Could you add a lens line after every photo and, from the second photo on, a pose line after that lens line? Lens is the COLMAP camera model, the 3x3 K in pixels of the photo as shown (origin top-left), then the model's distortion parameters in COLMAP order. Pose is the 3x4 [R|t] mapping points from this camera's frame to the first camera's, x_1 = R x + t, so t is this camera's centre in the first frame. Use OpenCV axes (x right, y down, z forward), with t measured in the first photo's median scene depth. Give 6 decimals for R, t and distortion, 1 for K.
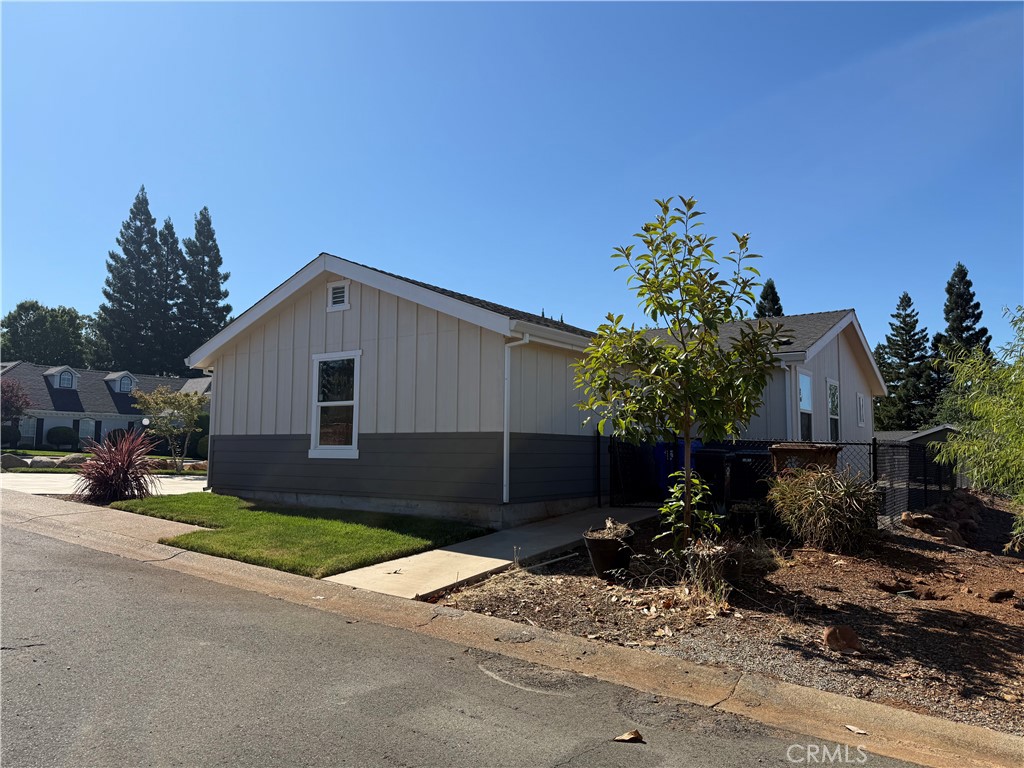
lens RADIAL K [[719.5, 0, 512.2], [0, 719.5, 383.6], [0, 0, 1]] dist [0.008374, -0.012312]
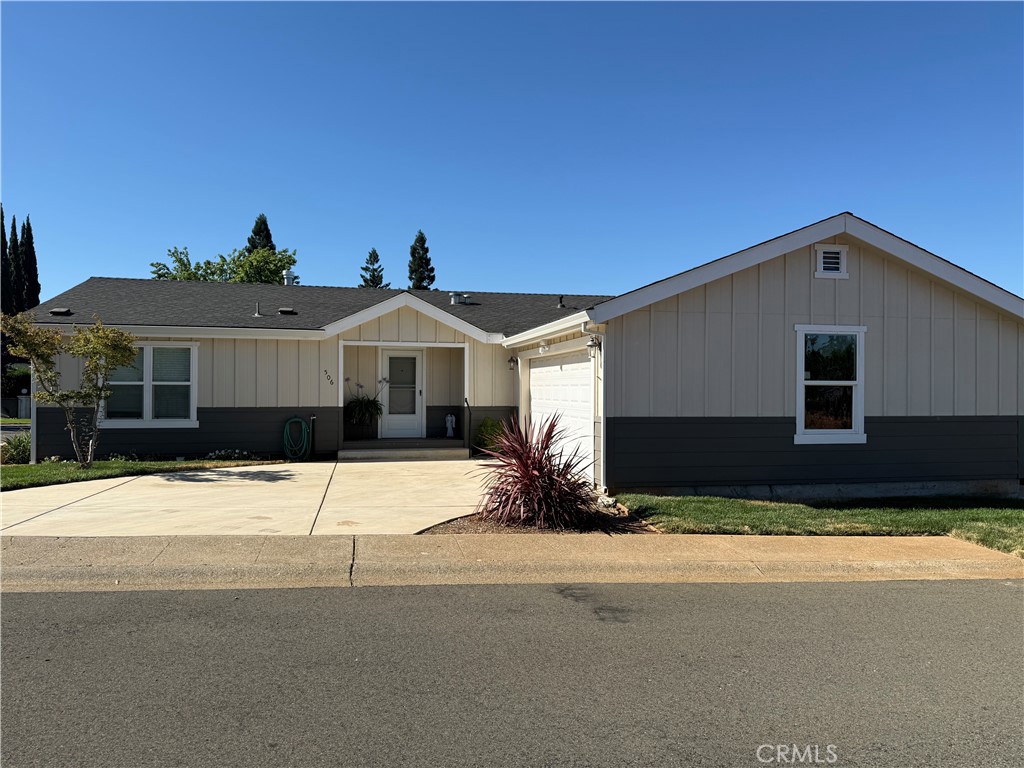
lens RADIAL K [[719.5, 0, 511.2], [0, 719.5, 386.5], [0, 0, 1]] dist [0.008374, -0.012312]
pose [[0.669135, 0.001195, 0.743140, -1.136073], [-0.071254, 0.995495, 0.062557, 0.003974], [-0.739717, -0.094810, 0.666206, 0.669296]]
